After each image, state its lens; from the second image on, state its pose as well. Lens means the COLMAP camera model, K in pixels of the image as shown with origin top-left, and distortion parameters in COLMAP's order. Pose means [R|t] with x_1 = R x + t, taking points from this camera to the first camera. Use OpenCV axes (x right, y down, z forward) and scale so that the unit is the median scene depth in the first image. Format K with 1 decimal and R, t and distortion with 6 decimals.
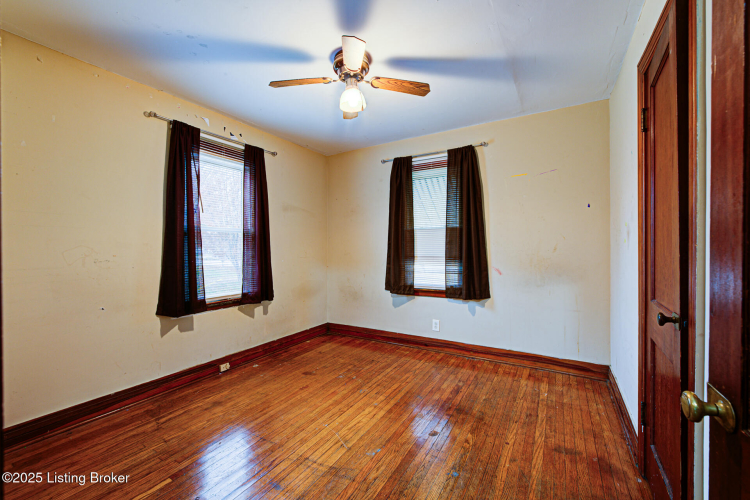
lens RADIAL K [[308.7, 0, 373.8], [0, 308.7, 249.1], [0, 0, 1]] dist [-0.004413, -0.001629]
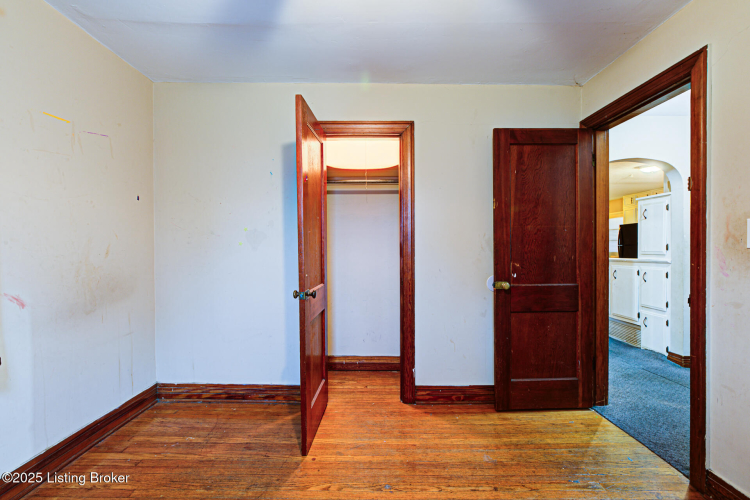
lens RADIAL K [[308.7, 0, 373.5], [0, 308.7, 250.2], [0, 0, 1]] dist [-0.004413, -0.001629]
pose [[-0.508177, 0.000206, 0.861253, -0.368668], [0.010194, 0.999931, 0.005776, -0.003999], [-0.861192, 0.011715, -0.508144, 1.047413]]
